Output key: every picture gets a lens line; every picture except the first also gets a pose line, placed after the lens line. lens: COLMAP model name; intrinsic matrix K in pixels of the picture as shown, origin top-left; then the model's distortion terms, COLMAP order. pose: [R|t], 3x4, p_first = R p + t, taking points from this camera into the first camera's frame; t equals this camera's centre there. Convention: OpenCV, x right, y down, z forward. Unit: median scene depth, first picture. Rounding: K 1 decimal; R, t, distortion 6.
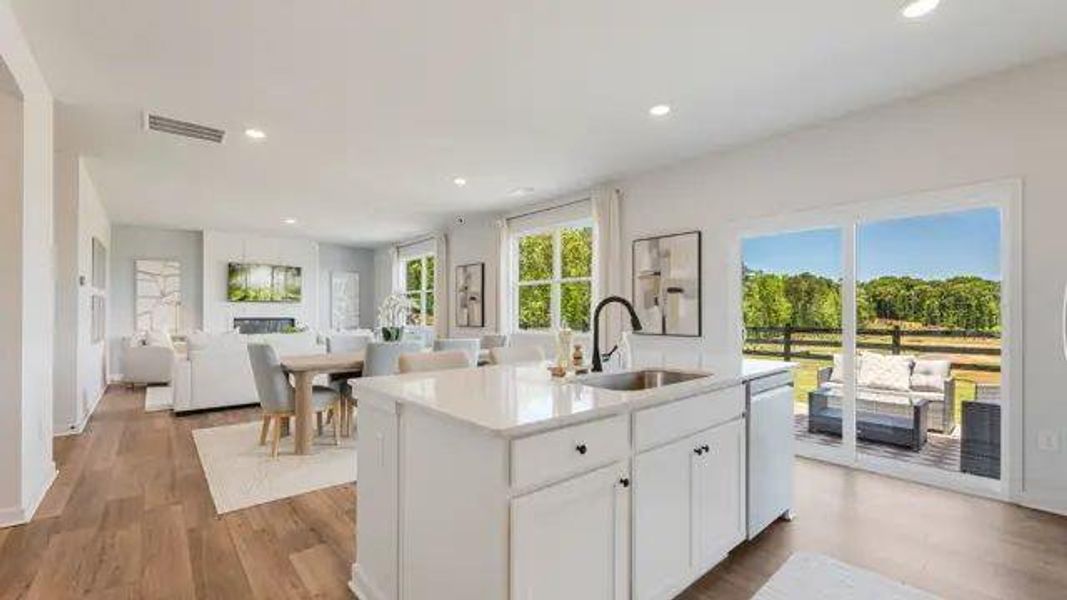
lens RADIAL K [[438.7, 0, 529.3], [0, 438.7, 313.2], [0, 0, 1]] dist [0.002223, 0.000440]
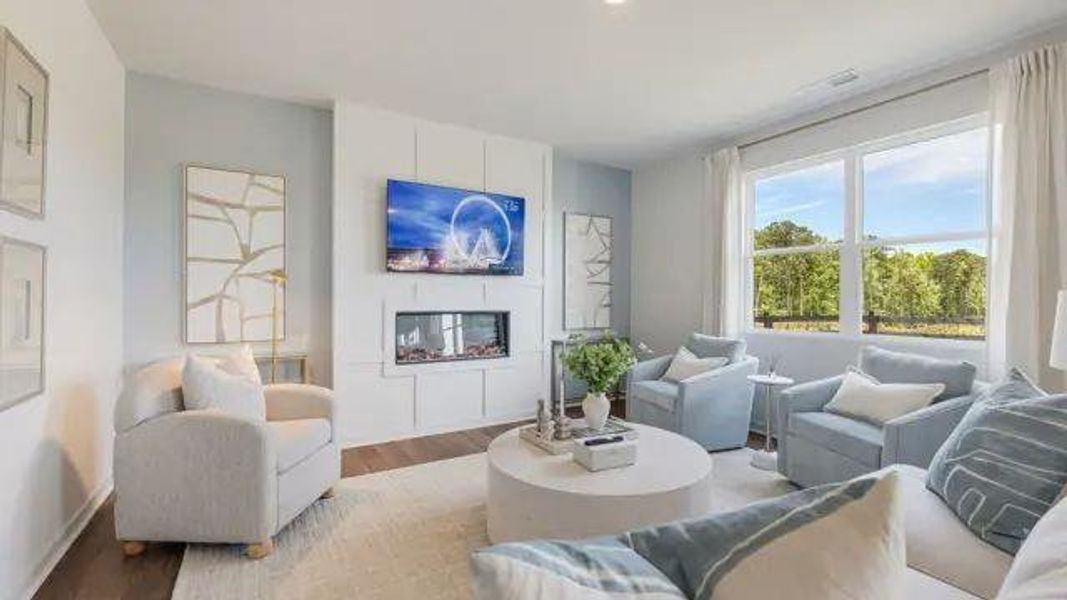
lens RADIAL K [[447.5, 0, 525.9], [0, 447.5, 297.2], [0, 0, 1]] dist [0.001268, 0.000044]
pose [[0.984998, 0.004852, -0.172500, -0.441409], [-0.004894, 0.999988, 0.000186, -0.003144], [0.172499, 0.000661, 0.985010, 0.555068]]
